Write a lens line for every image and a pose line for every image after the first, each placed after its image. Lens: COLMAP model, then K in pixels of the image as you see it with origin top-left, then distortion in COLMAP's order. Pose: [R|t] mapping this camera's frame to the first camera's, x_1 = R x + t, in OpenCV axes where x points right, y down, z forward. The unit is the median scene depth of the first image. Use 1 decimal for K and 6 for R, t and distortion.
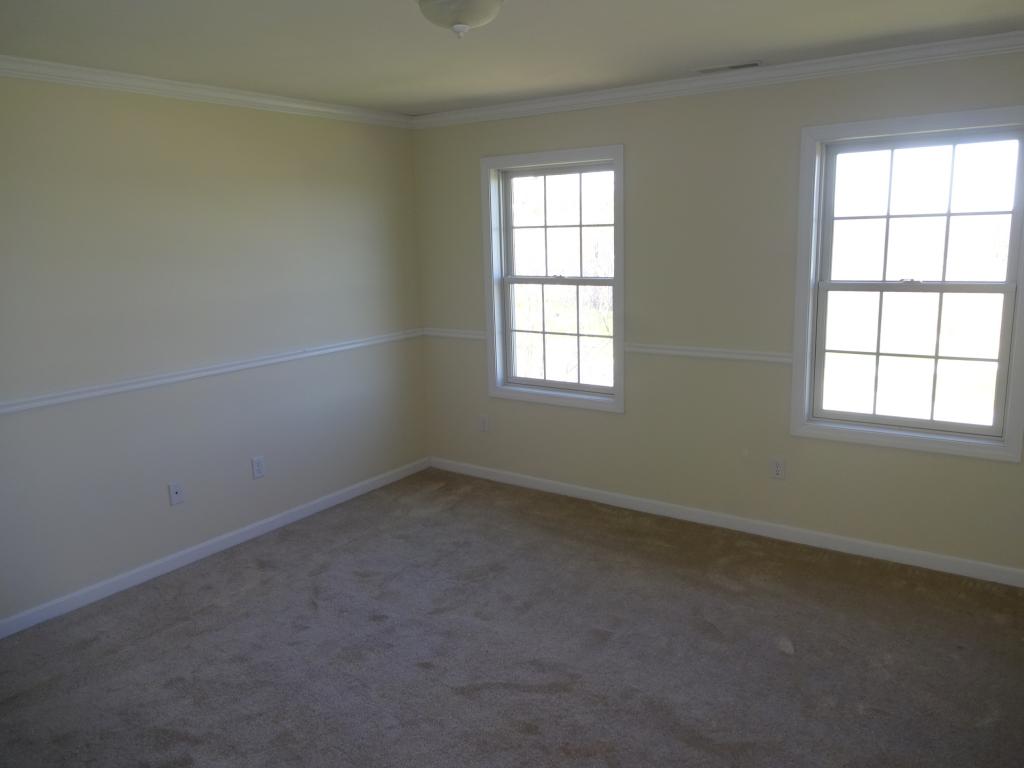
lens RADIAL K [[758.1, 0, 512.0], [0, 758.1, 384.0], [0, 0, 1]] dist [0.004045, 0.001664]
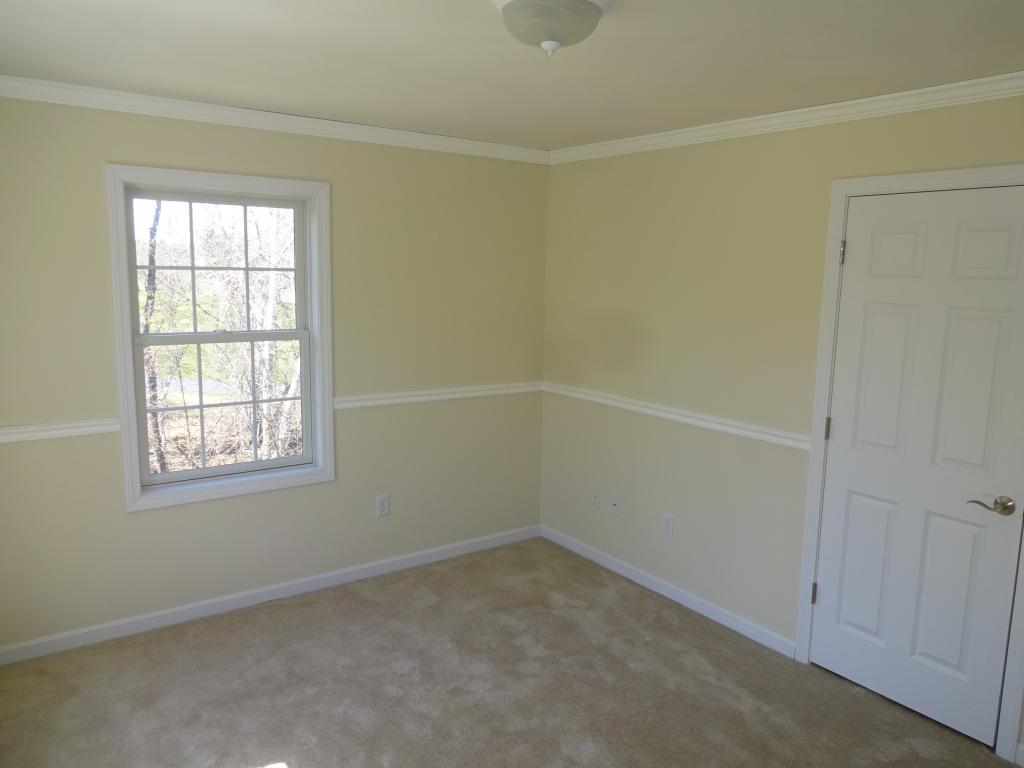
lens RADIAL K [[758.1, 0, 512.0], [0, 758.1, 384.0], [0, 0, 1]] dist [0.004045, 0.001664]
pose [[0.373670, -0.103313, 0.921790, -0.570642], [0.171738, 0.984302, 0.040701, -0.070783], [-0.911524, 0.143097, 0.385547, 0.445231]]
